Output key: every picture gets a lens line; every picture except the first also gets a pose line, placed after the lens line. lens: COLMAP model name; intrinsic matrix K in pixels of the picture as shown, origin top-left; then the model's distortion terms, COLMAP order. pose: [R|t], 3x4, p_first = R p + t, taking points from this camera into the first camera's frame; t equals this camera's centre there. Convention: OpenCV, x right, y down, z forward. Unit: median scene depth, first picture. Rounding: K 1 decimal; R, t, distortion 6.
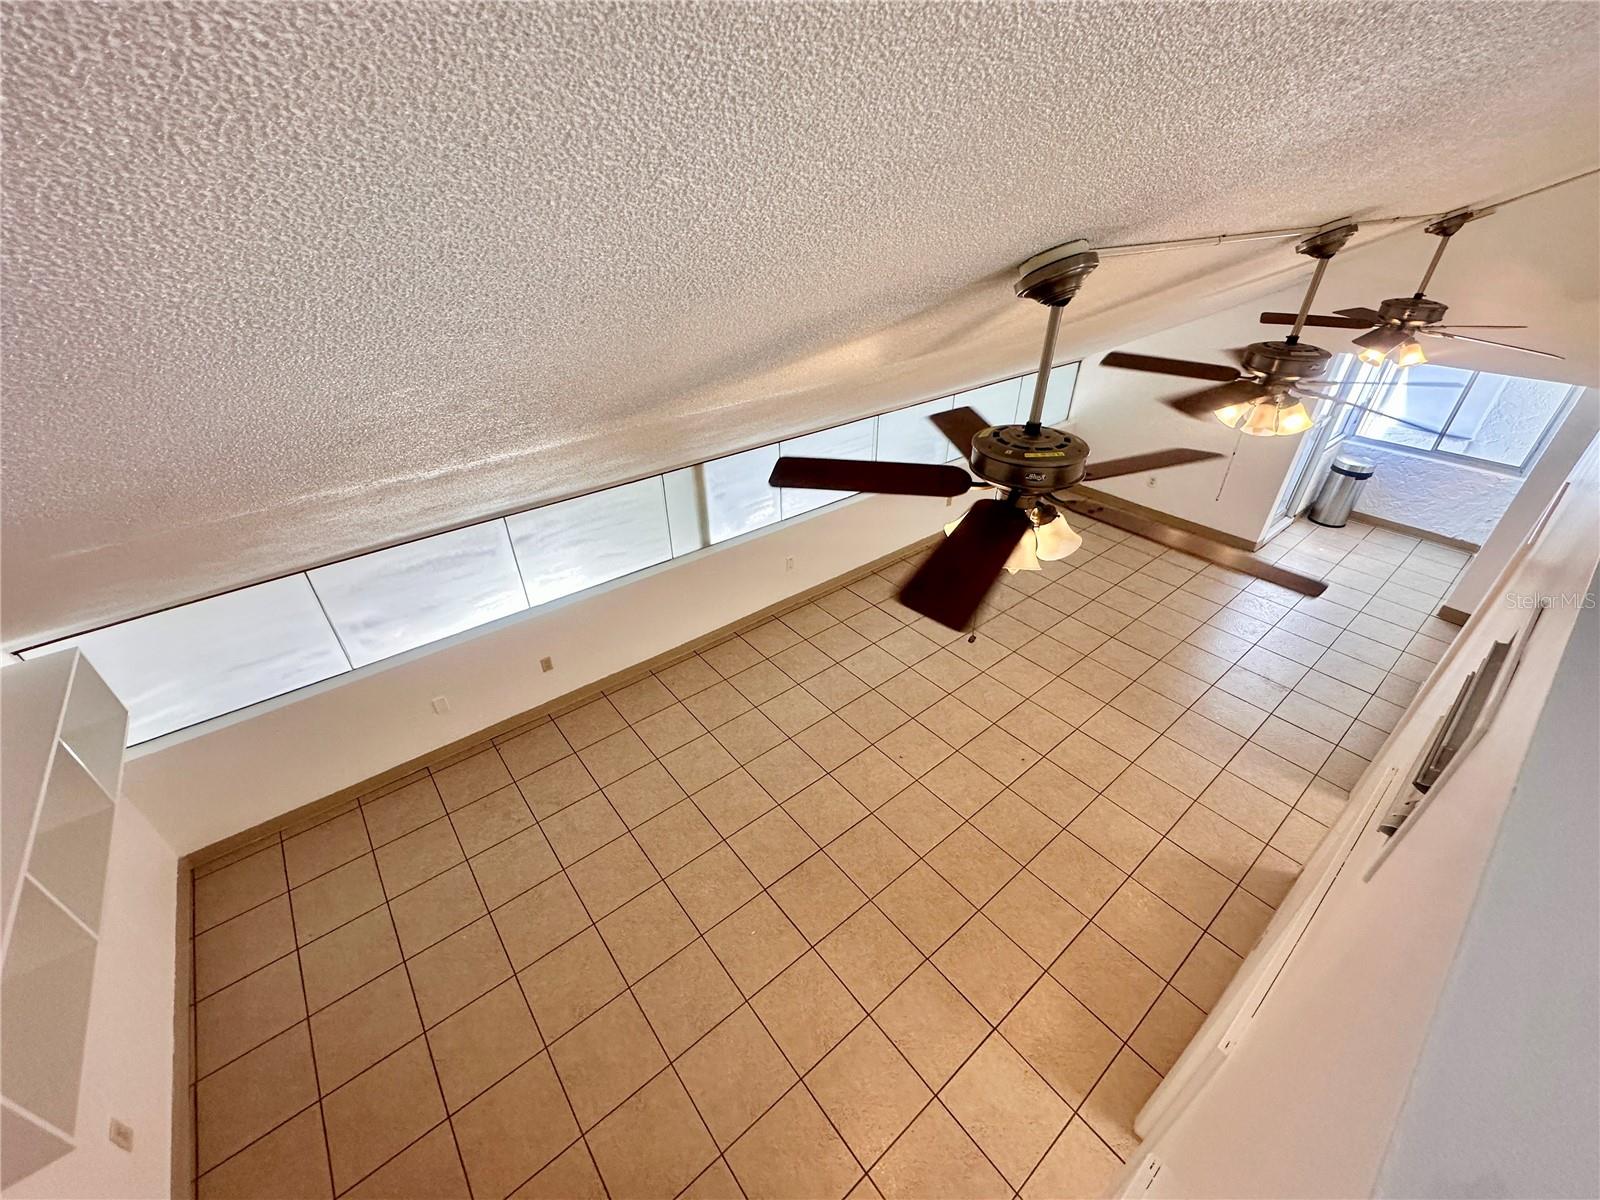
lens RADIAL K [[637.5, 0, 800.7], [0, 637.5, 604.1], [0, 0, 1]] dist [-0.004365, 0.000612]
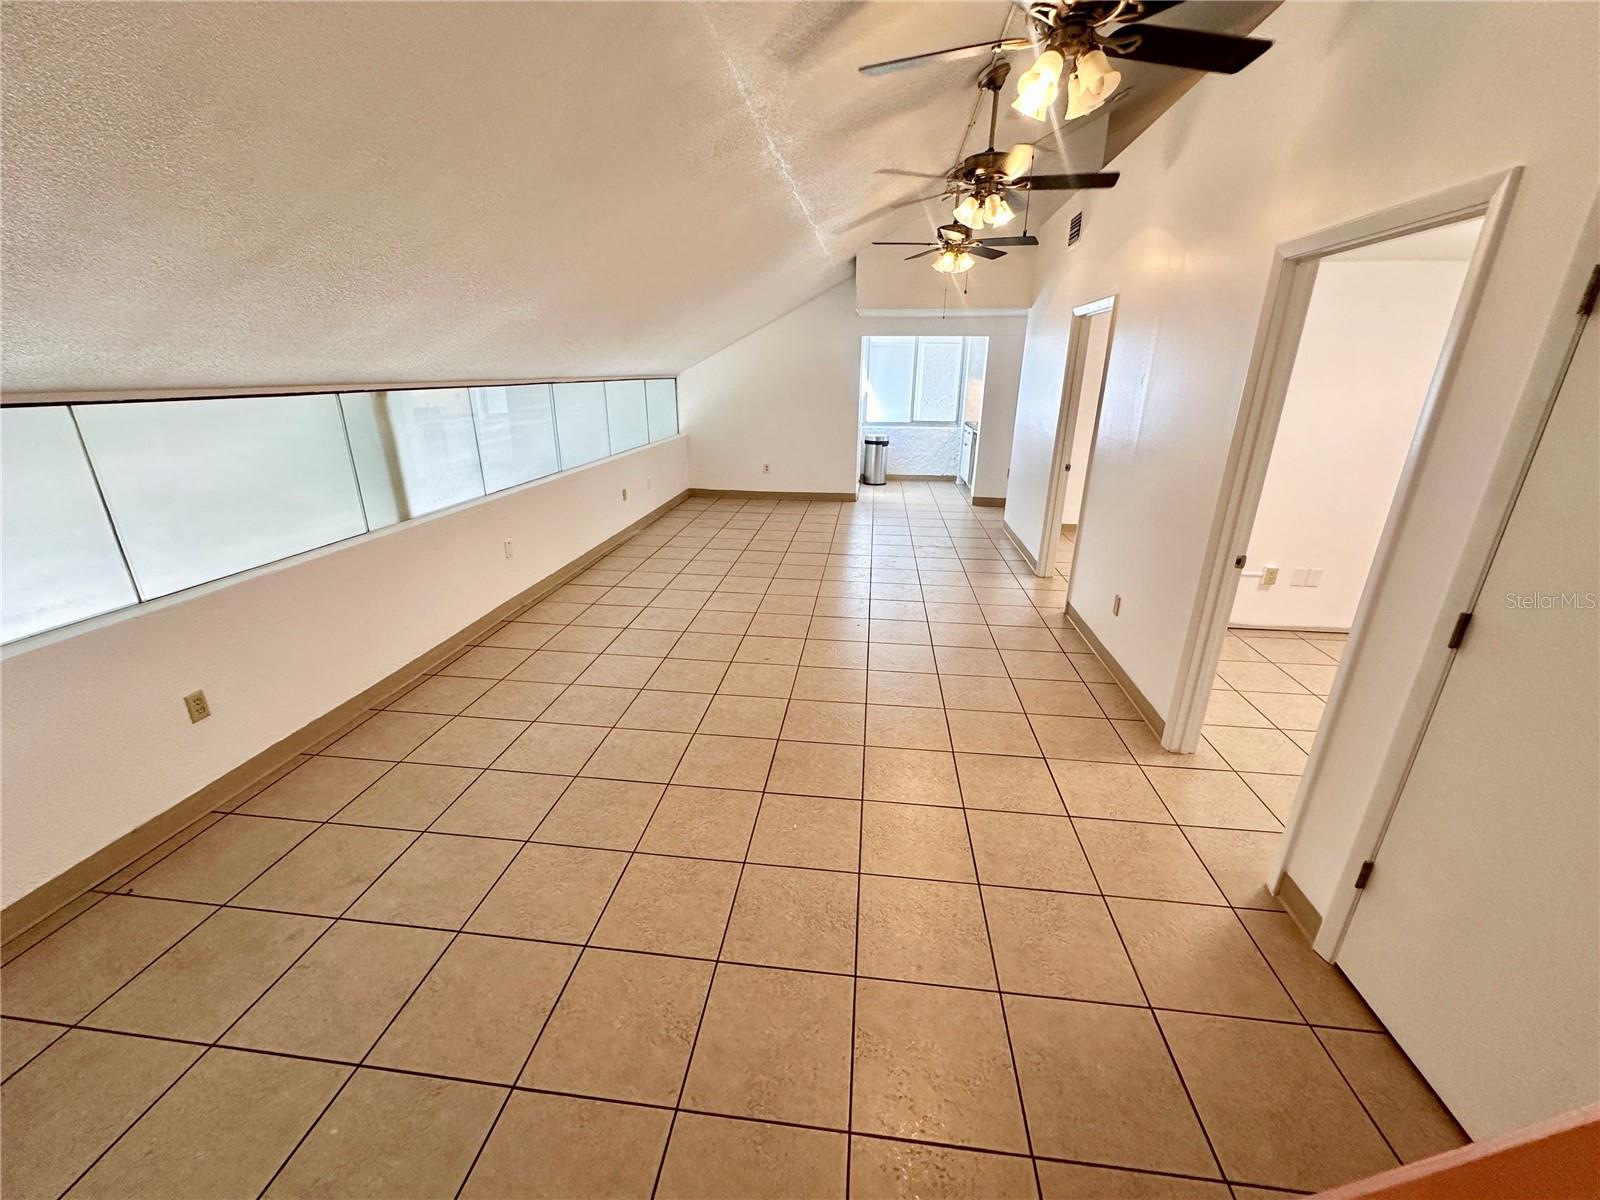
lens RADIAL K [[637.5, 0, 801.7], [0, 637.5, 607.2], [0, 0, 1]] dist [-0.004365, 0.000612]
pose [[0.712574, -0.237565, 0.660152, -0.325580], [0.382861, 0.920147, -0.082136, 0.226816], [-0.587925, 0.311275, 0.746627, 0.238716]]
